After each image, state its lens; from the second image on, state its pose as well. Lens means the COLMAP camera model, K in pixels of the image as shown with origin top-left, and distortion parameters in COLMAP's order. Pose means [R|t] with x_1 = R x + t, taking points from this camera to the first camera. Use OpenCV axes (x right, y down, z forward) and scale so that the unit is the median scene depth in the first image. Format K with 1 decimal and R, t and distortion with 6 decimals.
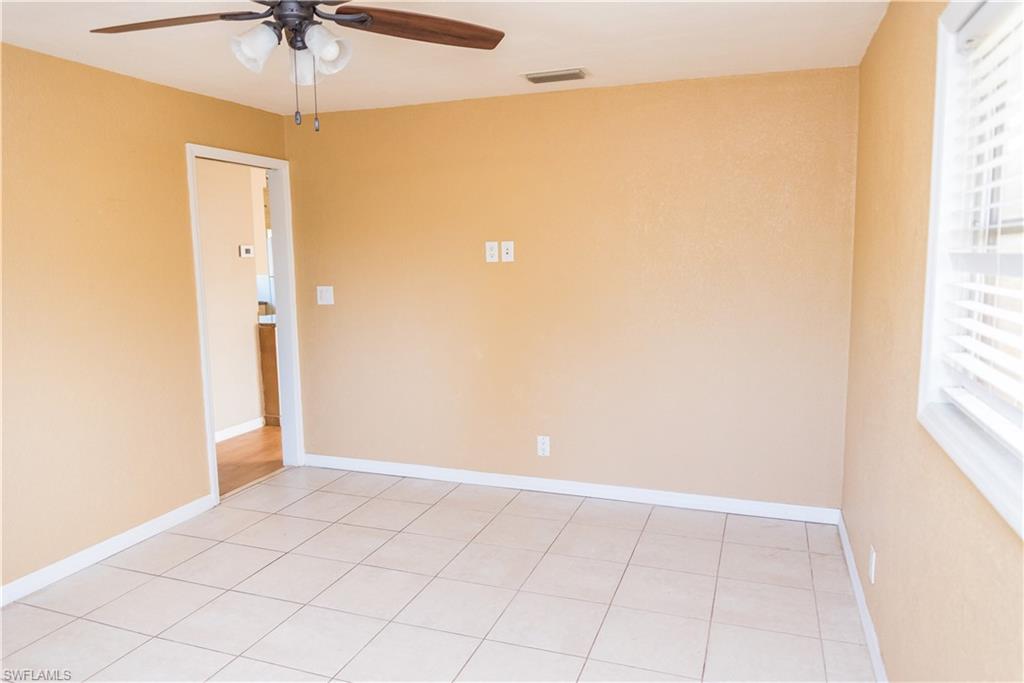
lens RADIAL K [[693.9, 0, 512.6], [0, 693.9, 341.4], [0, 0, 1]] dist [0.001170, -0.007072]
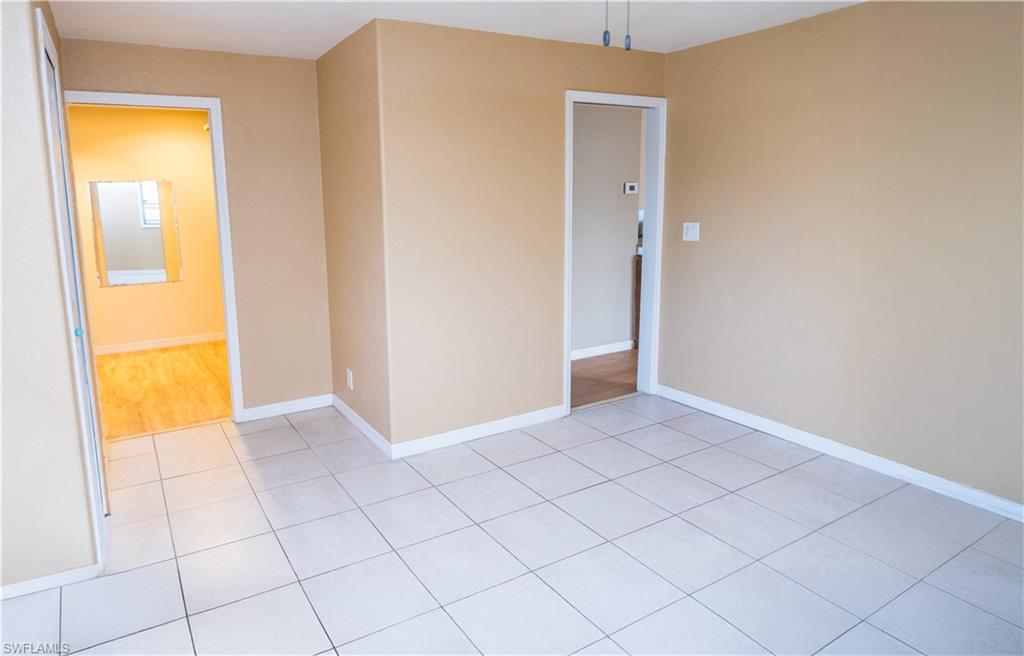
lens RADIAL K [[599.1, 0, 449.9], [0, 599.1, 290.7], [0, 0, 1]] dist [-0.004891, -0.002557]
pose [[0.756061, 0.100155, -0.646793, 0.033229], [-0.074104, 0.994967, 0.067446, -0.014659], [0.650293, -0.003063, 0.759678, 0.124083]]
